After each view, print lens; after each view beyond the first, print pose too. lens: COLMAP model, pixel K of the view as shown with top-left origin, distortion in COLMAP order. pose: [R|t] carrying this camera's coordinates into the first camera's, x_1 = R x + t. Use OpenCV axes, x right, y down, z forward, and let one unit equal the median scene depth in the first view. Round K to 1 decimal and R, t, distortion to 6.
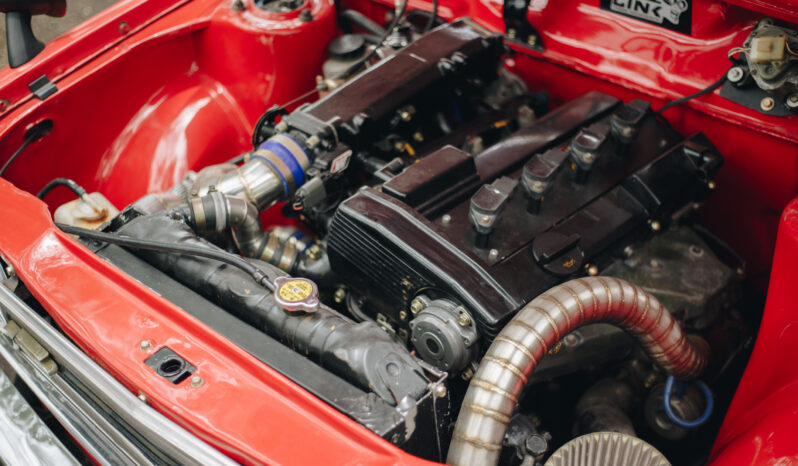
lens RADIAL K [[1188.9, 0, 399.0], [0, 1188.9, 233.0], [0, 0, 1]] dist [-0.090377, -0.157019]
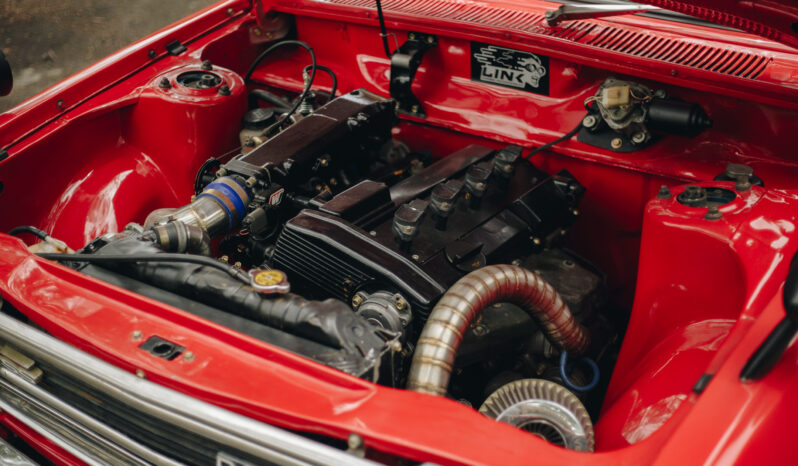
lens RADIAL K [[1188.9, 0, 399.0], [0, 1188.9, 233.0], [0, 0, 1]] dist [-0.090377, -0.157019]
pose [[0.984625, -0.031503, 0.171820, -0.132501], [0.054874, 0.989594, -0.133014, 0.139451], [-0.165841, 0.140397, 0.976107, -0.173501]]
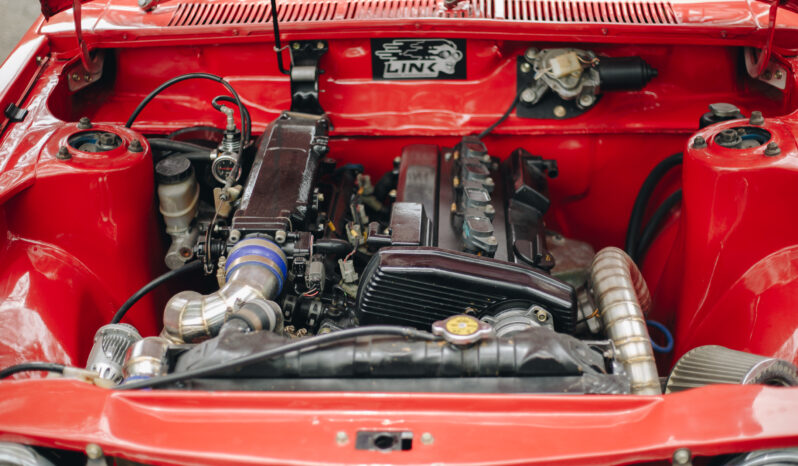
lens RADIAL K [[1188.9, 0, 399.0], [0, 1188.9, 233.0], [0, 0, 1]] dist [-0.090377, -0.157019]
pose [[0.746131, -0.266156, 0.610287, -0.623339], [0.349019, 0.936941, -0.018092, -0.025458], [-0.566987, 0.226501, 0.791974, 0.128444]]
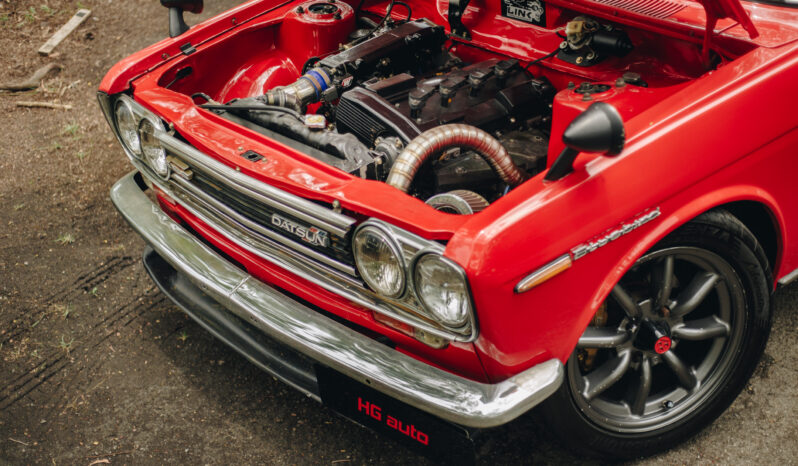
lens RADIAL K [[1188.9, 0, 399.0], [0, 1188.9, 233.0], [0, 0, 1]] dist [-0.090377, -0.157019]
pose [[0.997165, 0.042133, -0.062349, 0.160477], [-0.048350, 0.993627, -0.101818, 0.365776], [0.057662, 0.104544, 0.992847, -0.839097]]
